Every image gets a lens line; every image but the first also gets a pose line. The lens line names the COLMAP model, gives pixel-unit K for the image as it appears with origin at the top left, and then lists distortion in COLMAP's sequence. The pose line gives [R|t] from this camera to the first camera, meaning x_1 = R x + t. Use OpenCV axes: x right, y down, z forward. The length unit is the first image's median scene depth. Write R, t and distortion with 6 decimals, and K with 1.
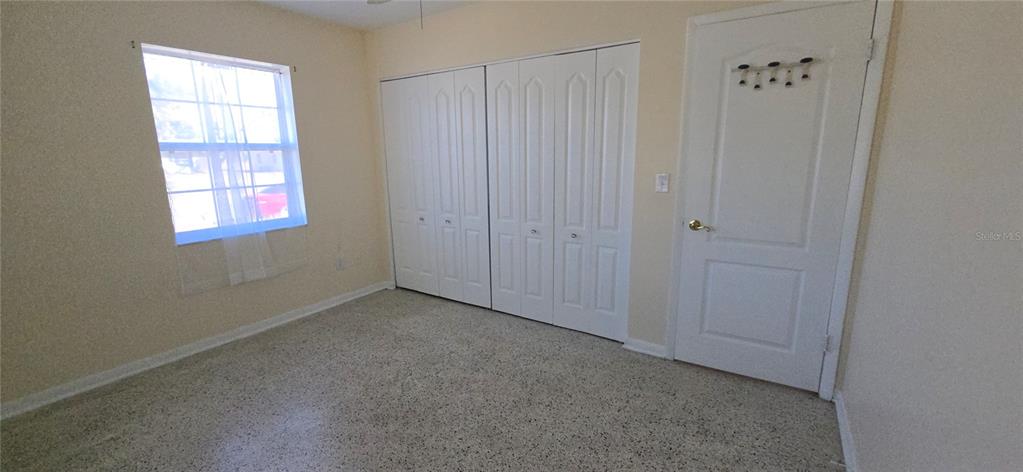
lens RADIAL K [[414.3, 0, 511.5], [0, 414.3, 236.0], [0, 0, 1]] dist [-0.000732, -0.000276]
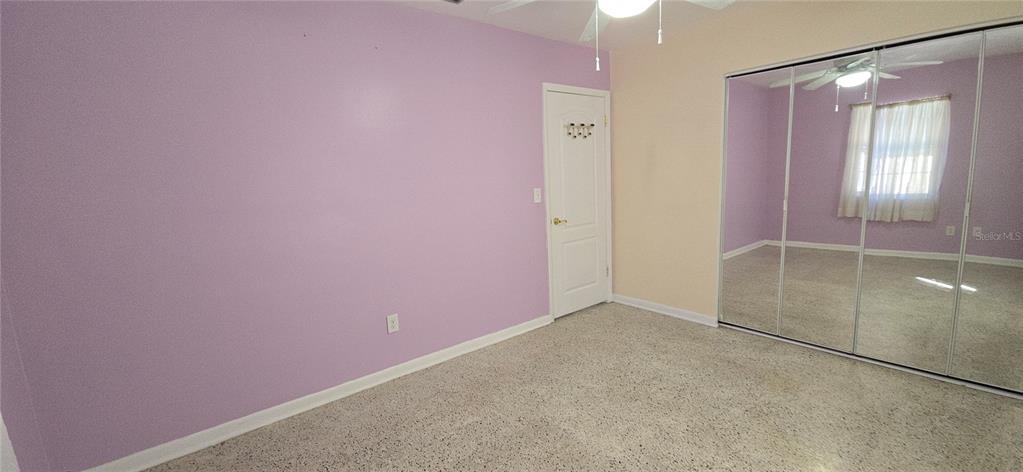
lens RADIAL K [[414.3, 0, 511.5], [0, 414.3, 236.0], [0, 0, 1]] dist [-0.000732, -0.000276]
pose [[0.287964, -0.142611, 0.946963, -1.160477], [0.234455, 0.969255, 0.074672, -0.148855], [-0.928498, 0.200517, 0.312546, 0.786067]]
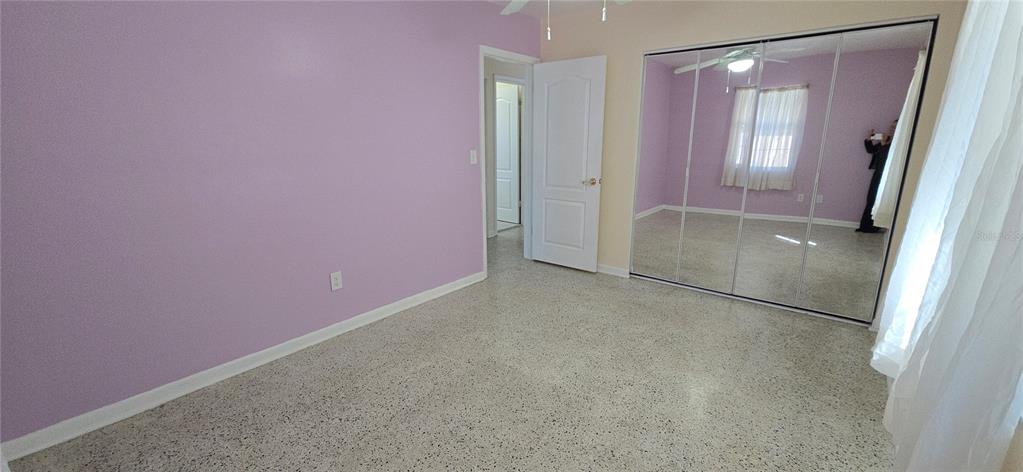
lens RADIAL K [[416.5, 0, 507.9], [0, 416.5, 236.9], [0, 0, 1]] dist [0.002115, 0.000141]
pose [[0.083602, -0.220385, 0.971824, -1.275165], [0.203698, 0.958425, 0.199823, -0.157484], [-0.975458, 0.181253, 0.125018, 0.879831]]
